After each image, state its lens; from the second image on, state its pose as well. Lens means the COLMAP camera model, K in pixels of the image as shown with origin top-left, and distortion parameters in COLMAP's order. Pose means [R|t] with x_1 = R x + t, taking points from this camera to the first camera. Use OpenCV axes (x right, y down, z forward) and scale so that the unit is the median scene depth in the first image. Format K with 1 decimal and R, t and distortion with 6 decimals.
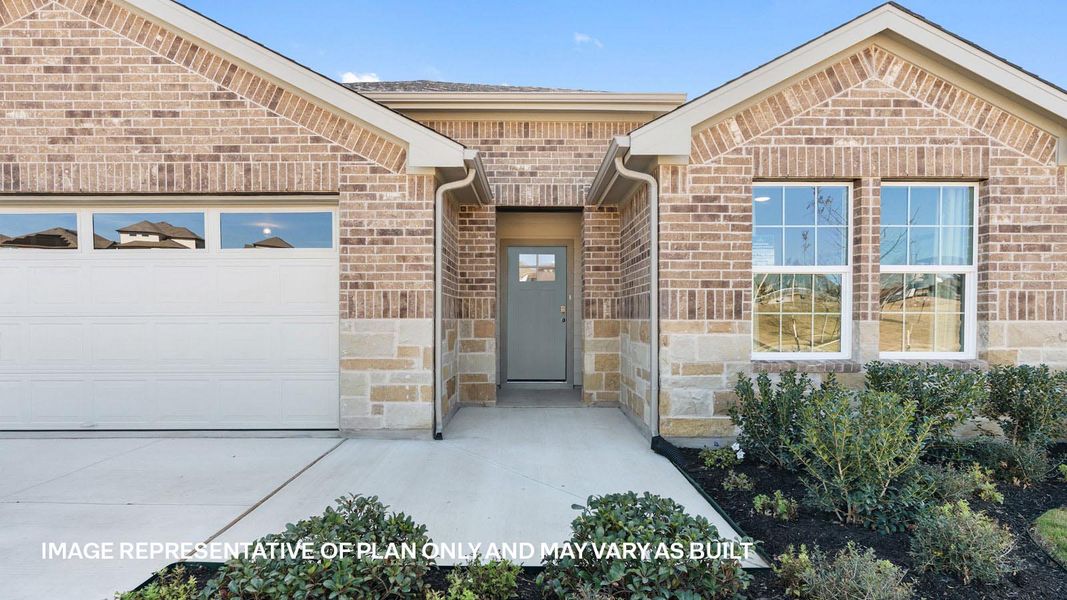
lens RADIAL K [[514.6, 0, 522.2], [0, 514.6, 317.8], [0, 0, 1]] dist [-0.008675, 0.003189]
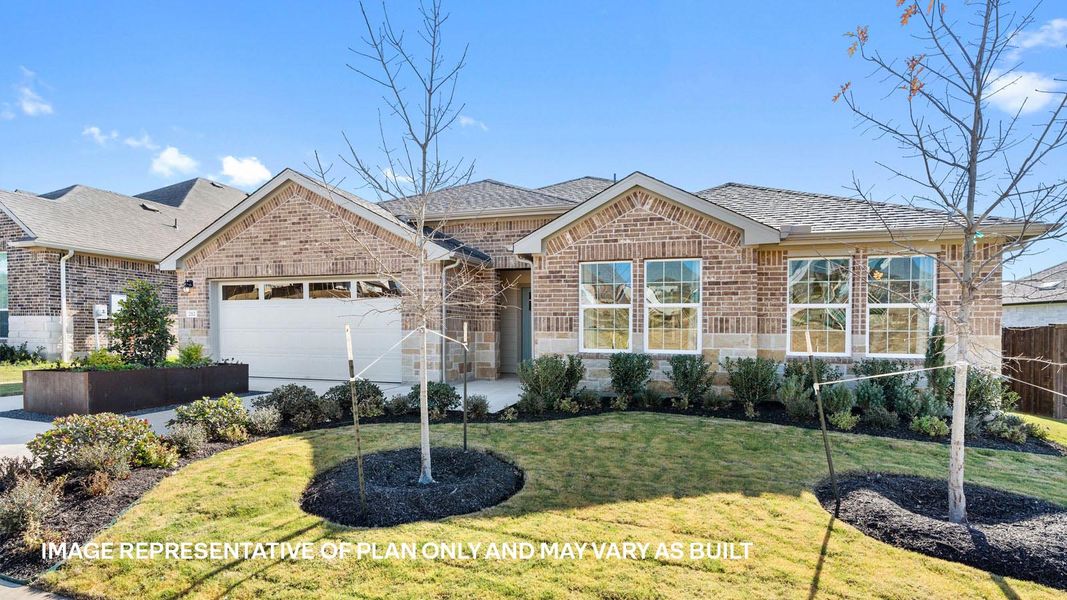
lens RADIAL K [[514.6, 0, 536.4], [0, 514.6, 329.0], [0, 0, 1]] dist [-0.008675, 0.003189]
pose [[0.952575, 0.005137, -0.304261, 0.861031], [-0.007850, 0.999940, -0.007692, 0.008963], [0.304203, 0.009716, 0.952558, -0.906051]]
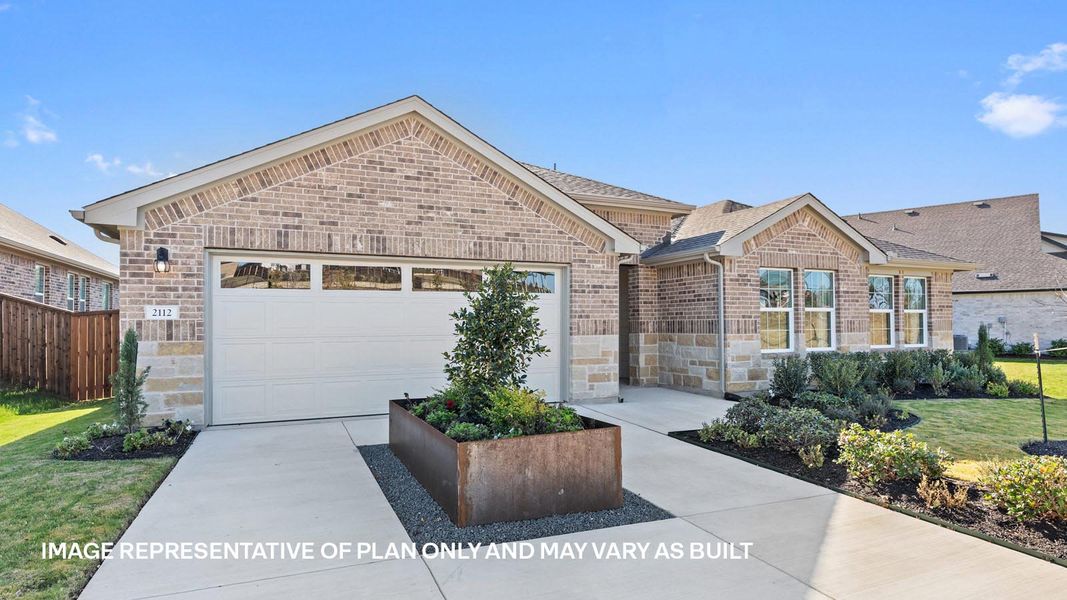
lens RADIAL K [[562.4, 0, 527.9], [0, 562.4, 301.0], [0, 0, 1]] dist [-0.003437, -0.000232]
pose [[0.920076, 0.011720, 0.391565, -1.257303], [0.007131, 0.998886, -0.046655, -0.027844], [-0.391676, 0.045718, 0.918967, -0.699481]]
